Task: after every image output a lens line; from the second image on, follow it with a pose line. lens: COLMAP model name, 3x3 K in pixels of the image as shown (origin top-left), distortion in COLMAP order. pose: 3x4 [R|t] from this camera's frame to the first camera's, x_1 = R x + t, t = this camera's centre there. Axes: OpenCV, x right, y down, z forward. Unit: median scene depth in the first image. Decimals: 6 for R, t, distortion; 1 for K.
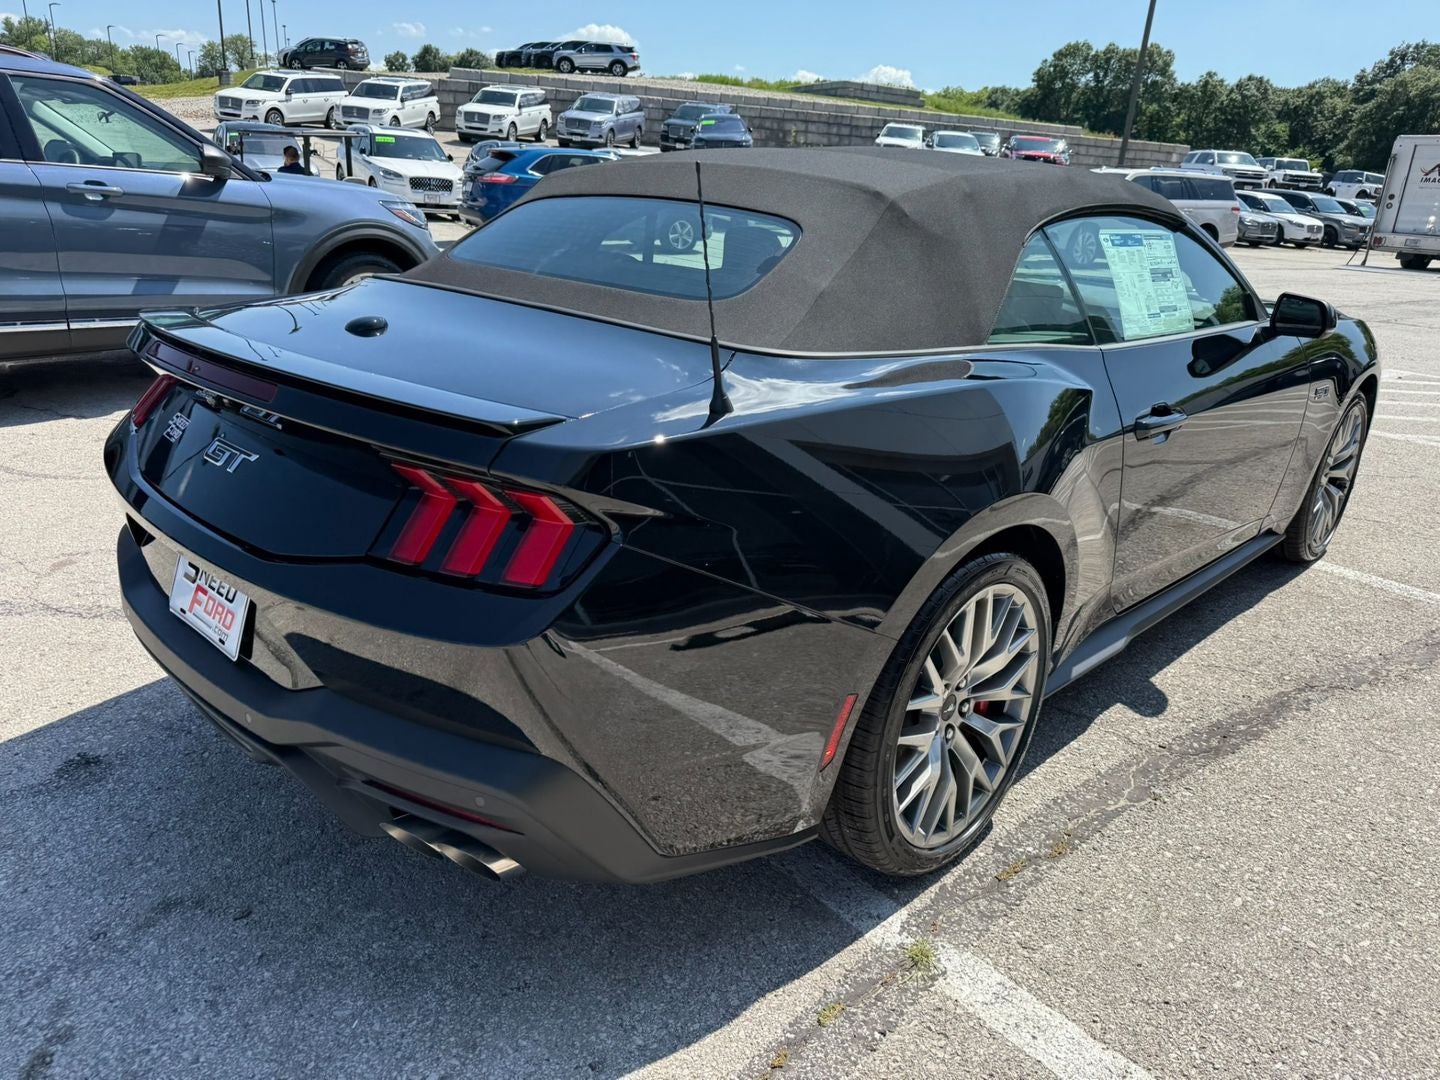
lens RADIAL K [[1046.4, 0, 720.0], [0, 1046.4, 540.0], [0, 0, 1]] dist [-0.001974, -0.010940]
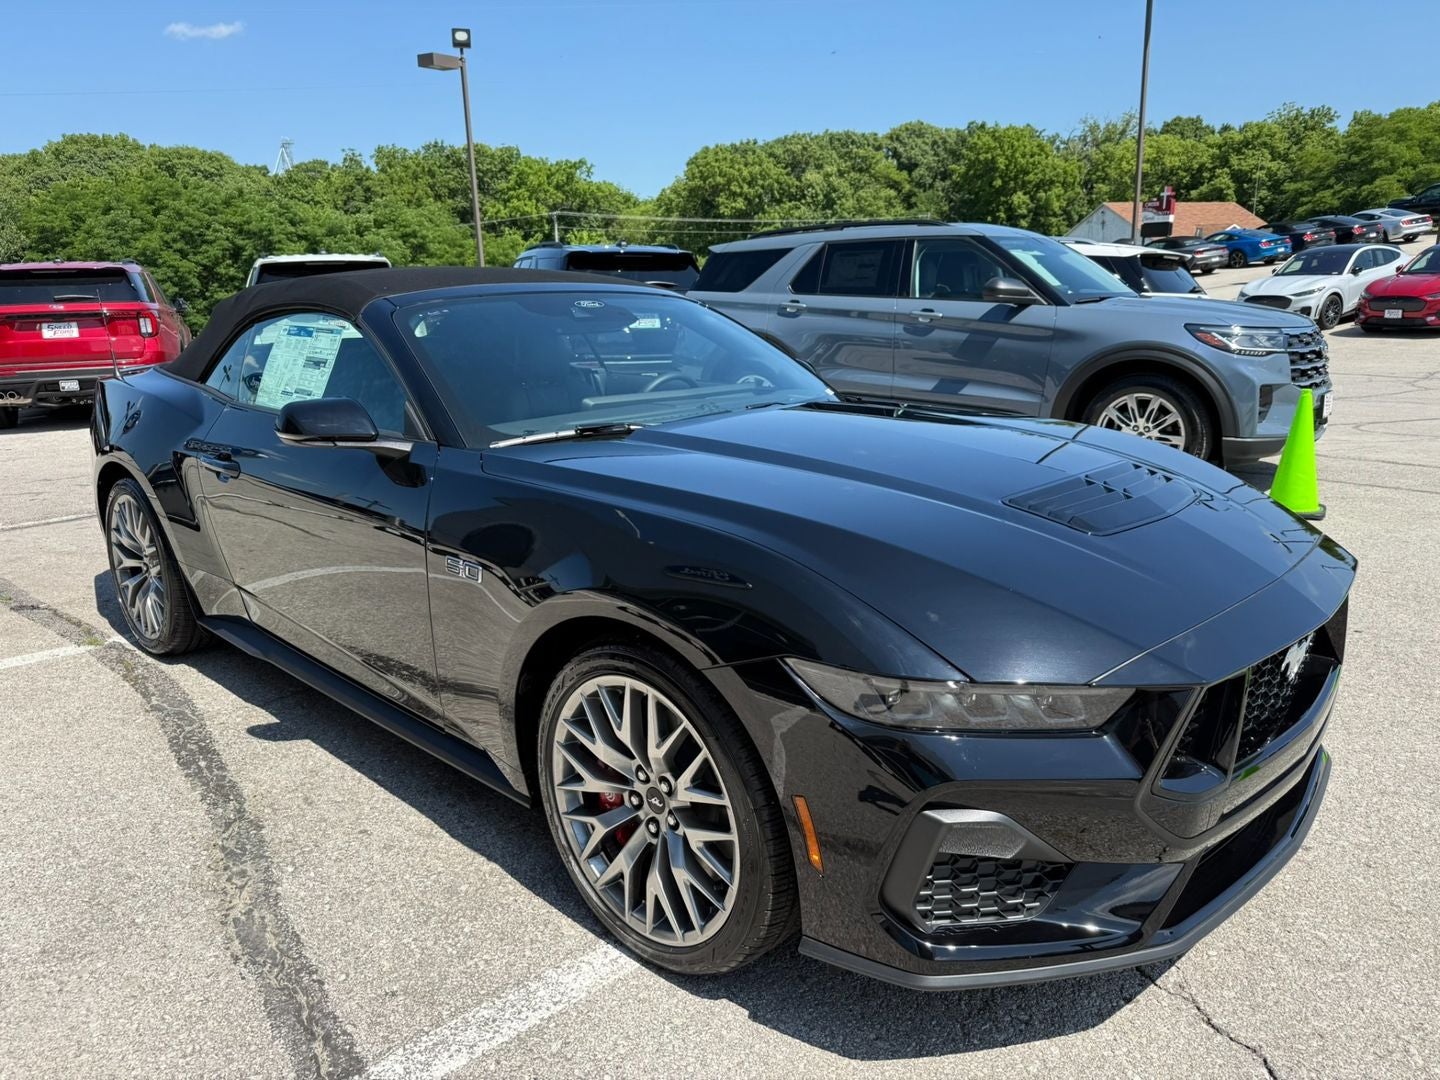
lens RADIAL K [[1048.6, 0, 720.0], [0, 1048.6, 540.0], [0, 0, 1]] dist [0.002297, 0.005374]
pose [[-0.018194, 0.190549, -0.981509, 0.668302], [-0.315815, 0.930318, 0.186465, -0.182098], [0.948646, 0.313367, 0.043252, 0.610513]]
